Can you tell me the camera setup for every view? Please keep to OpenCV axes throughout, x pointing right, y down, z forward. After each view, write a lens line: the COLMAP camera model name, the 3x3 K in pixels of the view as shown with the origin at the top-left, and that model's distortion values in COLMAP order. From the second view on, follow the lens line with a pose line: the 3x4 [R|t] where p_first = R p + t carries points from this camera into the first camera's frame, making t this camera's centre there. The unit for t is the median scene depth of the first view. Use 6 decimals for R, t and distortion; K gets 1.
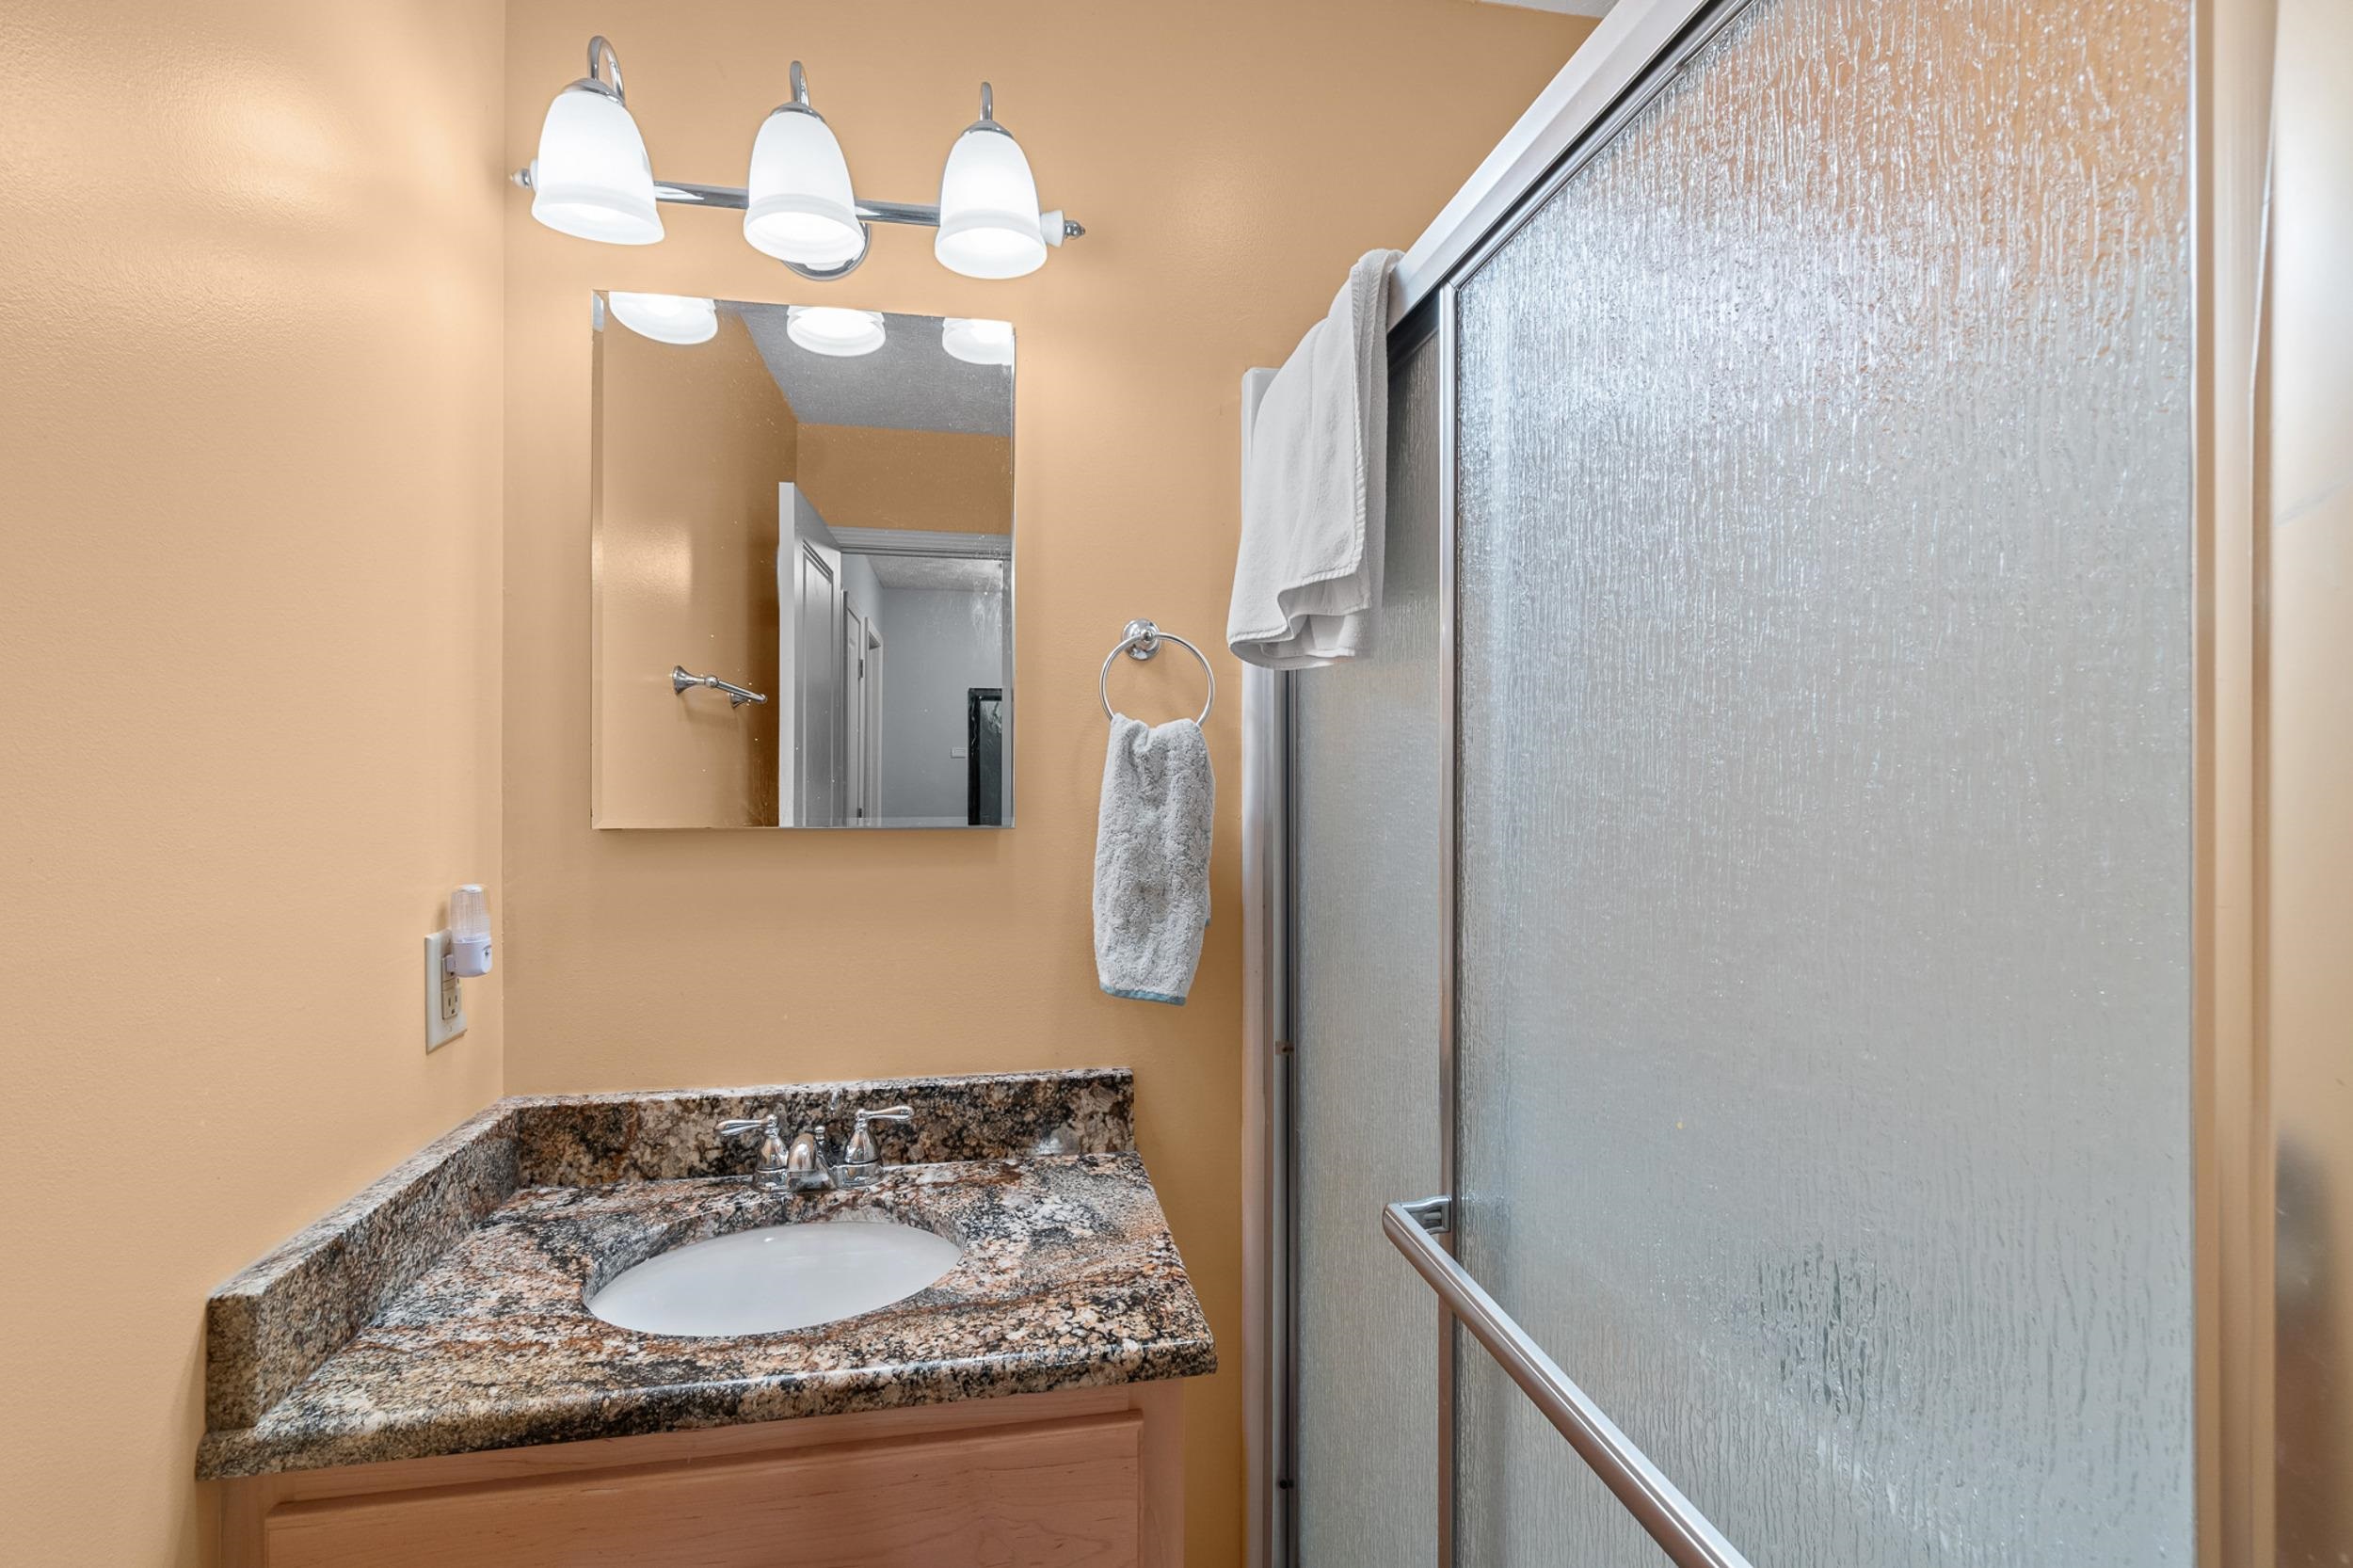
lens RADIAL K [[1023.3, 0, 1155.3], [0, 1023.3, 759.6], [0, 0, 1]] dist [-0.009921, 0.000593]
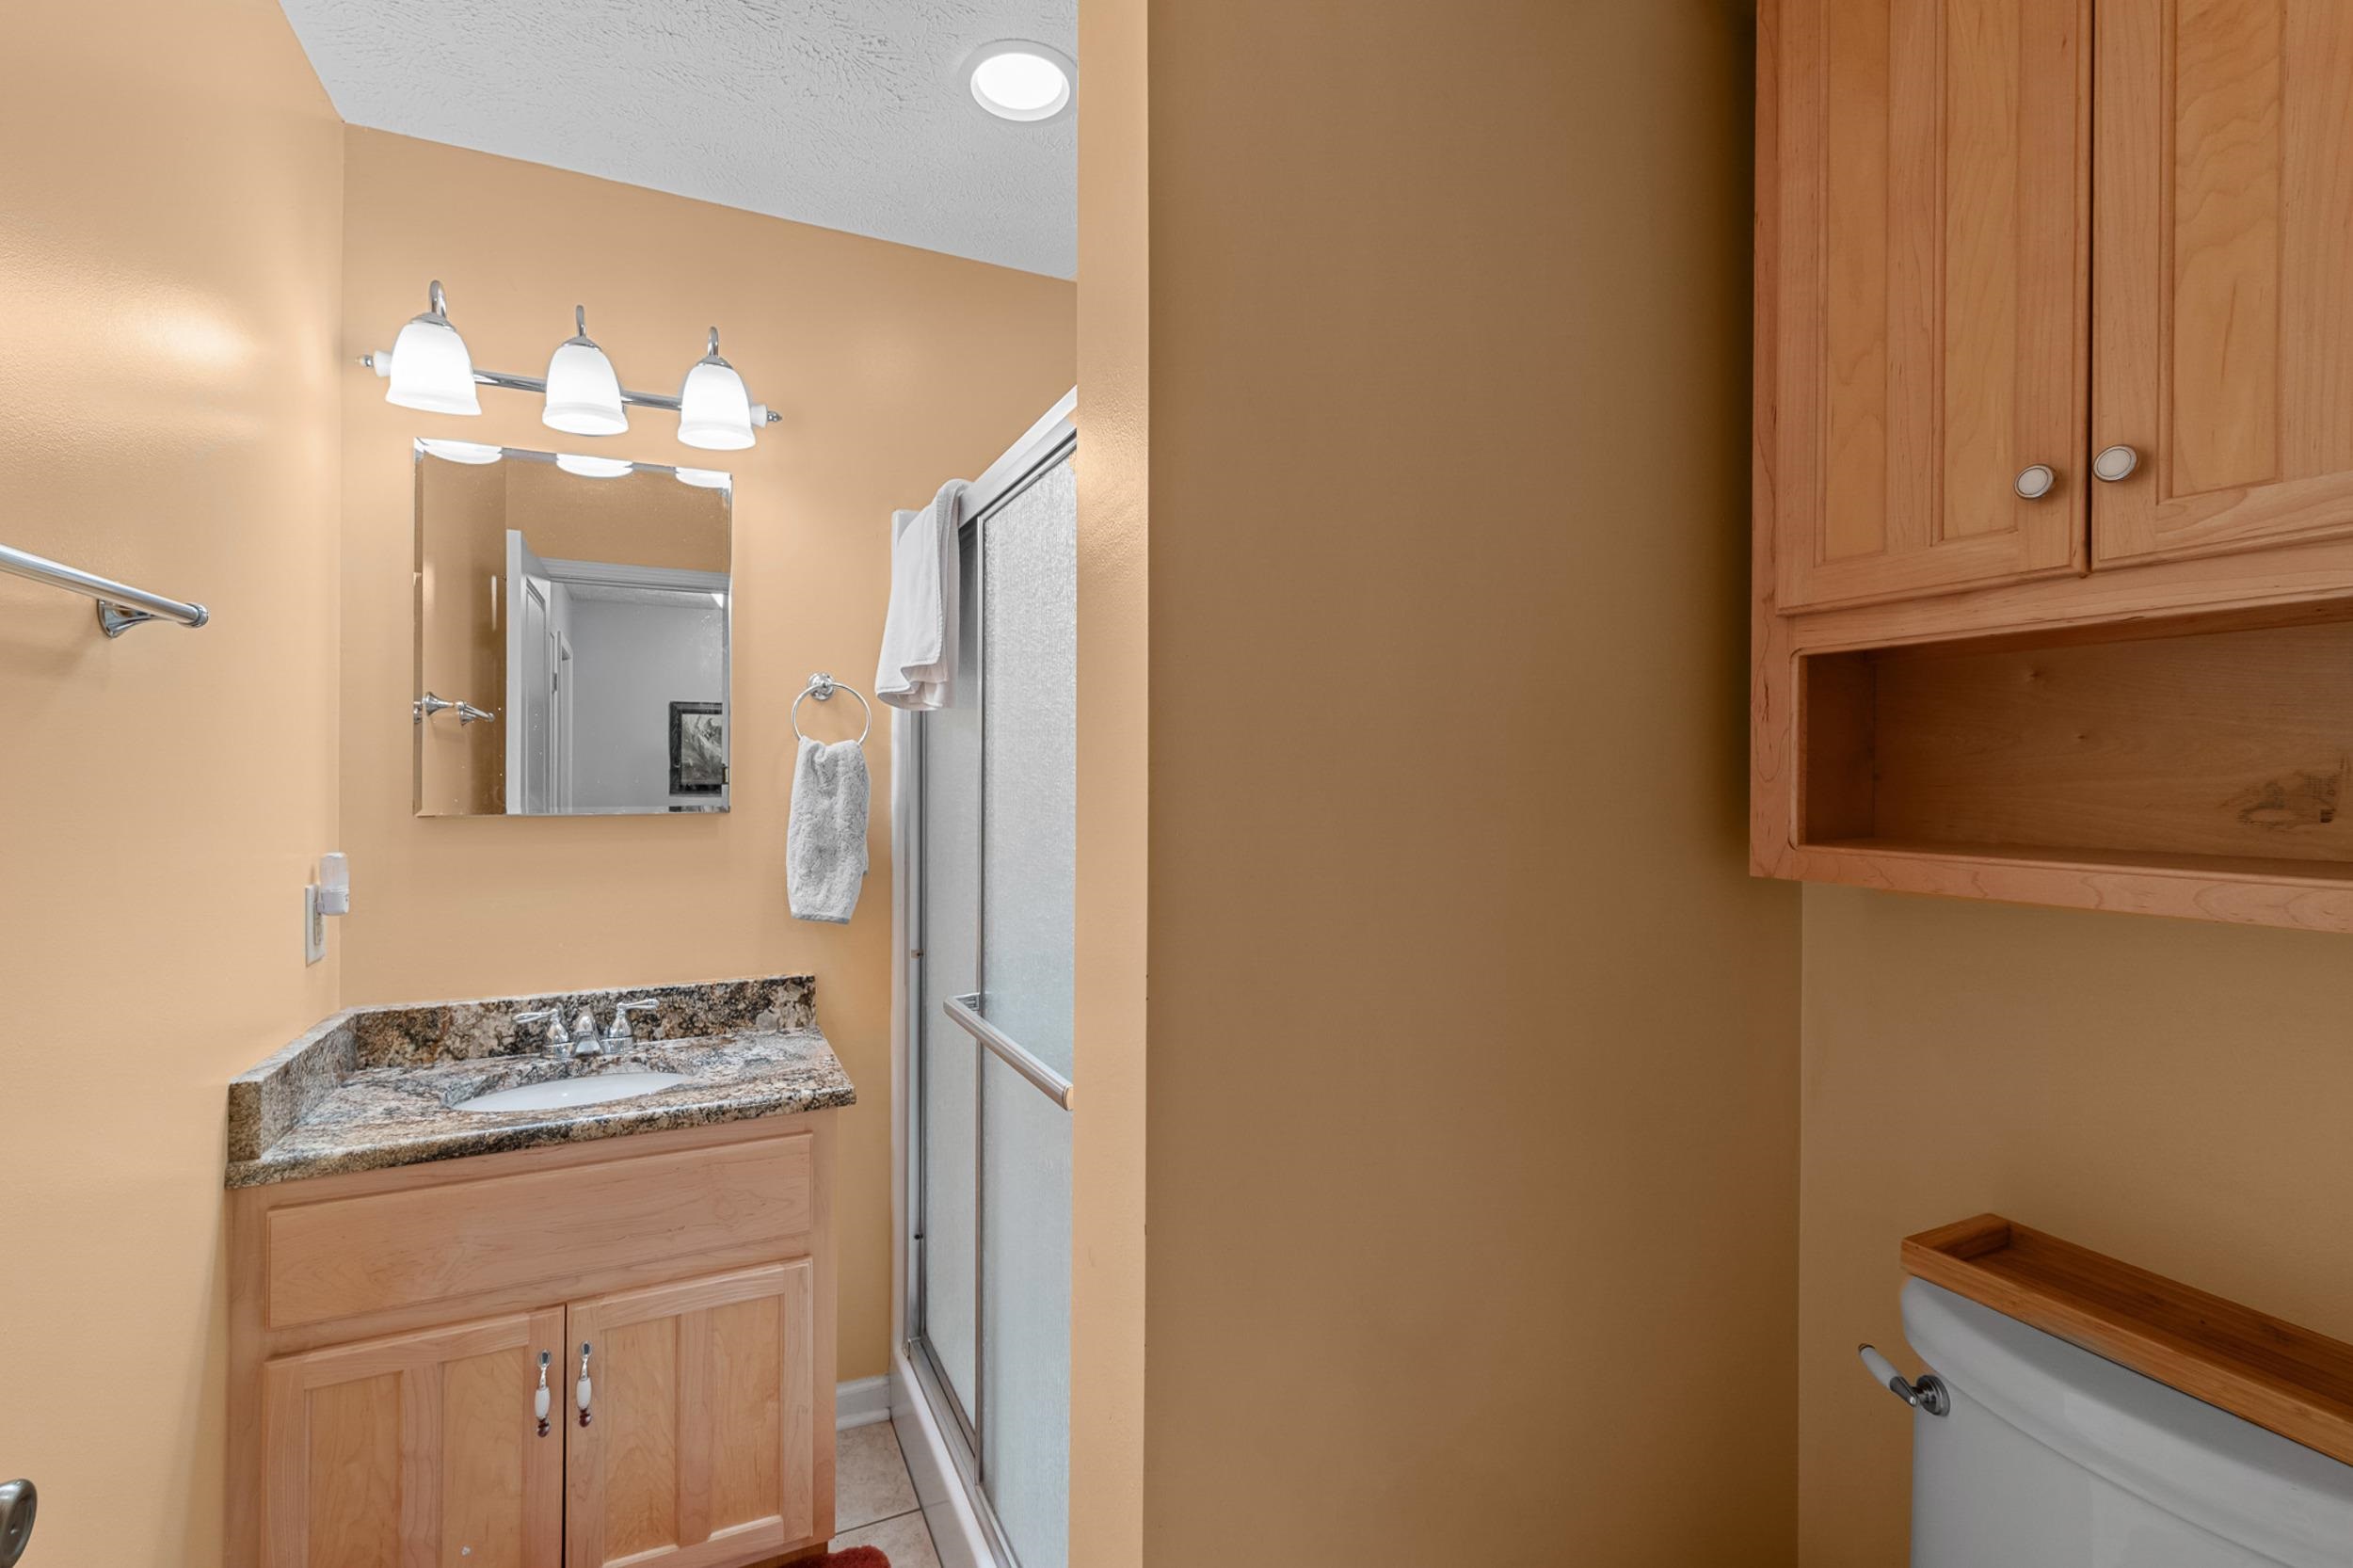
lens RADIAL K [[1023.3, 0, 1155.3], [0, 1023.3, 759.6], [0, 0, 1]] dist [-0.009921, 0.000593]
pose [[0.962429, 0.000584, 0.271533, 0.057668], [0.002408, 0.999940, -0.010687, 0.007498], [-0.271523, 0.010939, 0.962370, -0.653075]]
